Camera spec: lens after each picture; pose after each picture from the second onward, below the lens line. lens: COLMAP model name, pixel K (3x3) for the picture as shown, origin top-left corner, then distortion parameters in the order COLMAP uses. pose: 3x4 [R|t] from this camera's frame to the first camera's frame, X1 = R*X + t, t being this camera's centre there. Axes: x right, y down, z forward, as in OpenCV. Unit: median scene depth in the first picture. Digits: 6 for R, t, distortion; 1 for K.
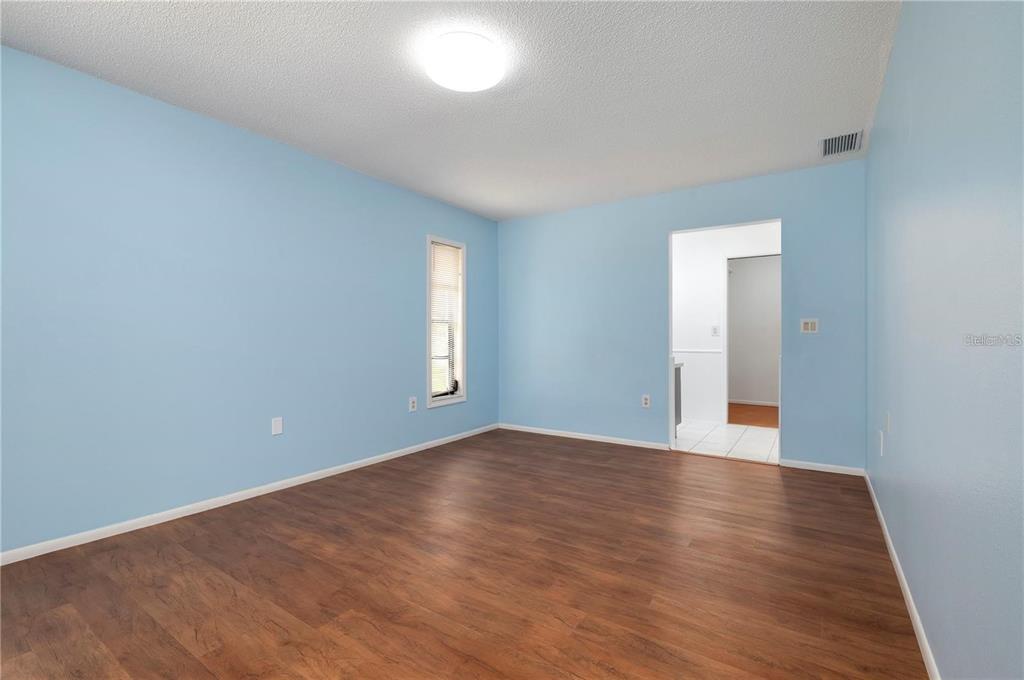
lens RADIAL K [[451.4, 0, 514.9], [0, 451.4, 336.1], [0, 0, 1]] dist [-0.000395, -0.000044]
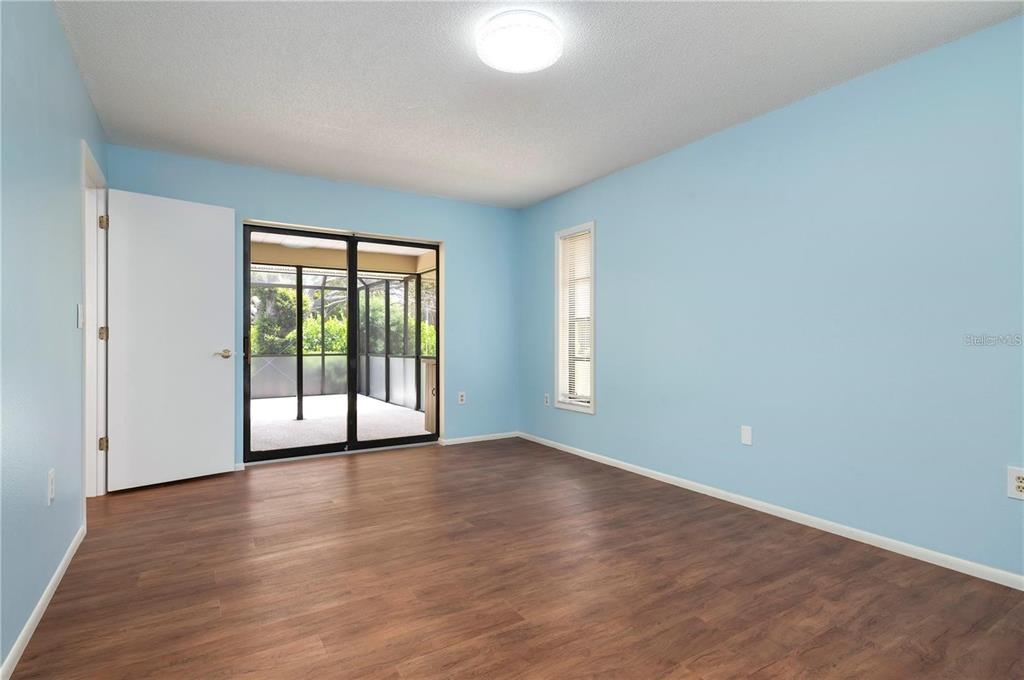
lens RADIAL K [[514.8, 0, 516.3], [0, 514.8, 337.0], [0, 0, 1]] dist [0.014815, 0.000020]
pose [[-0.398203, -0.002983, -0.917293, 0.745758], [0.005278, 0.999971, -0.005543, 0.007327], [0.917282, -0.007049, -0.398175, 1.215432]]
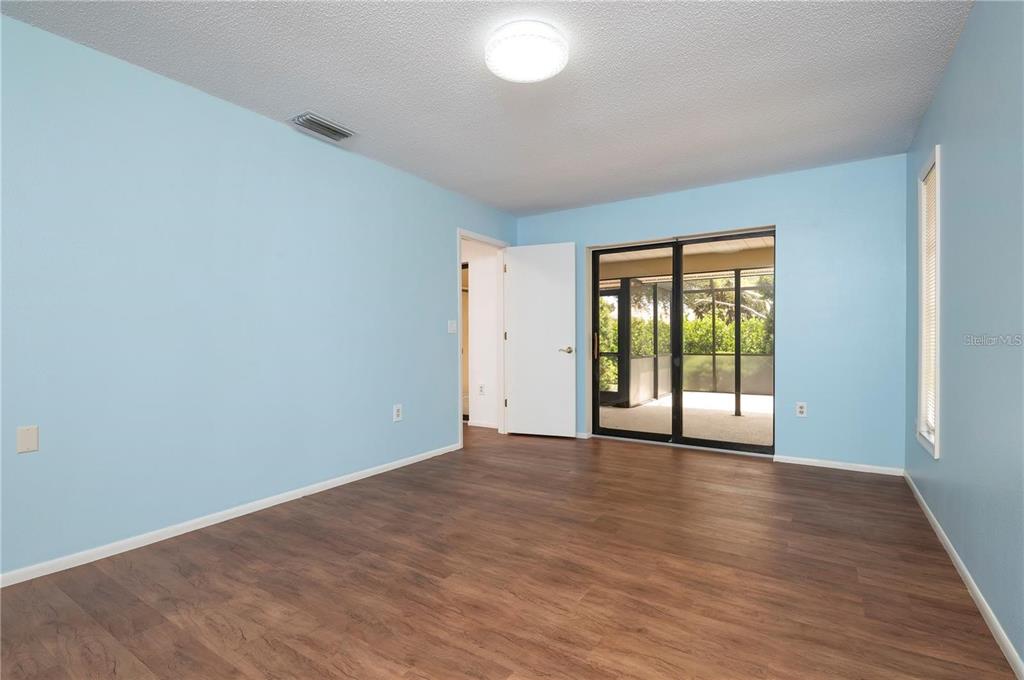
lens RADIAL K [[477.2, 0, 513.2], [0, 477.2, 346.2], [0, 0, 1]] dist [-0.002708, -0.000911]
pose [[-0.999821, 0.004547, -0.018370, -0.053117], [0.004422, 0.999967, 0.006851, 0.013632], [0.018401, 0.006768, -0.999808, 1.733882]]
